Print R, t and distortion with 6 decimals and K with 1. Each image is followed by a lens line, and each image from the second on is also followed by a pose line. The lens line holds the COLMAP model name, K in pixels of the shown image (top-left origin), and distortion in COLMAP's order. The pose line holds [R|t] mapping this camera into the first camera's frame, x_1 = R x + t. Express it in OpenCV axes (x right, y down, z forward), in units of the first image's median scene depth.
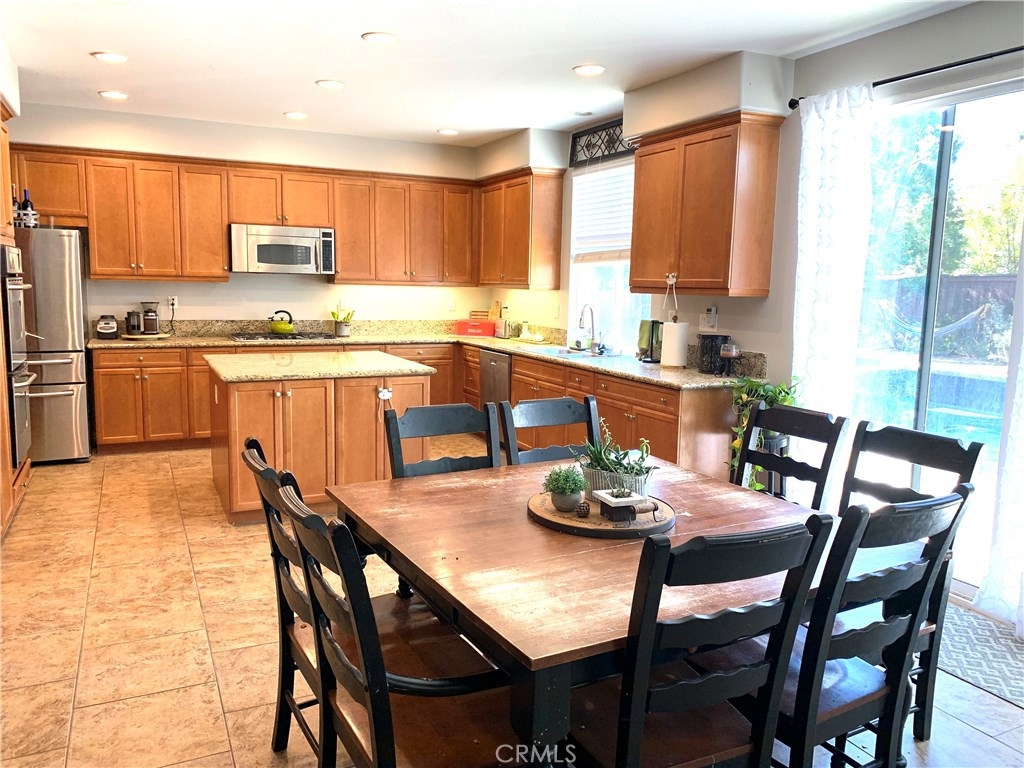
lens RADIAL K [[777.8, 0, 510.0], [0, 777.8, 383.8], [0, 0, 1]] dist [0.000186, 0.004203]
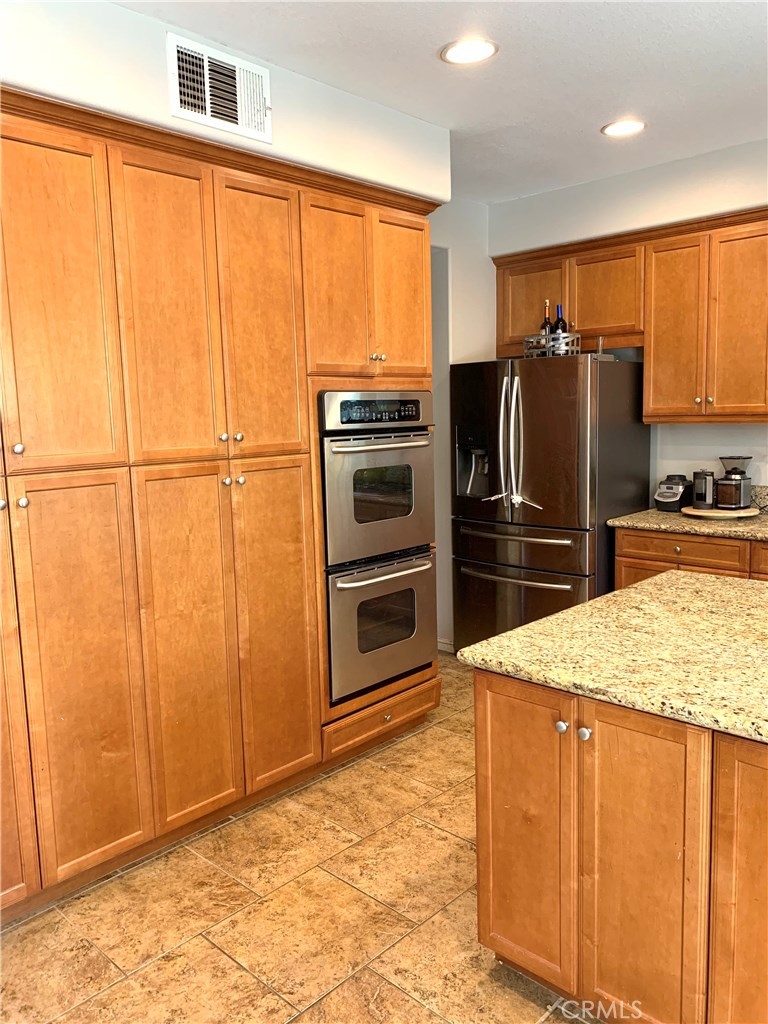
lens RADIAL K [[777.8, 0, 385.1], [0, 777.8, 503.0], [0, 0, 1]] dist [0.000186, 0.004203]
pose [[0.350464, 0.082748, -0.932914, 0.023263], [-0.090890, 0.994393, 0.054056, -0.086404], [0.932156, 0.065848, 0.356020, 0.587091]]
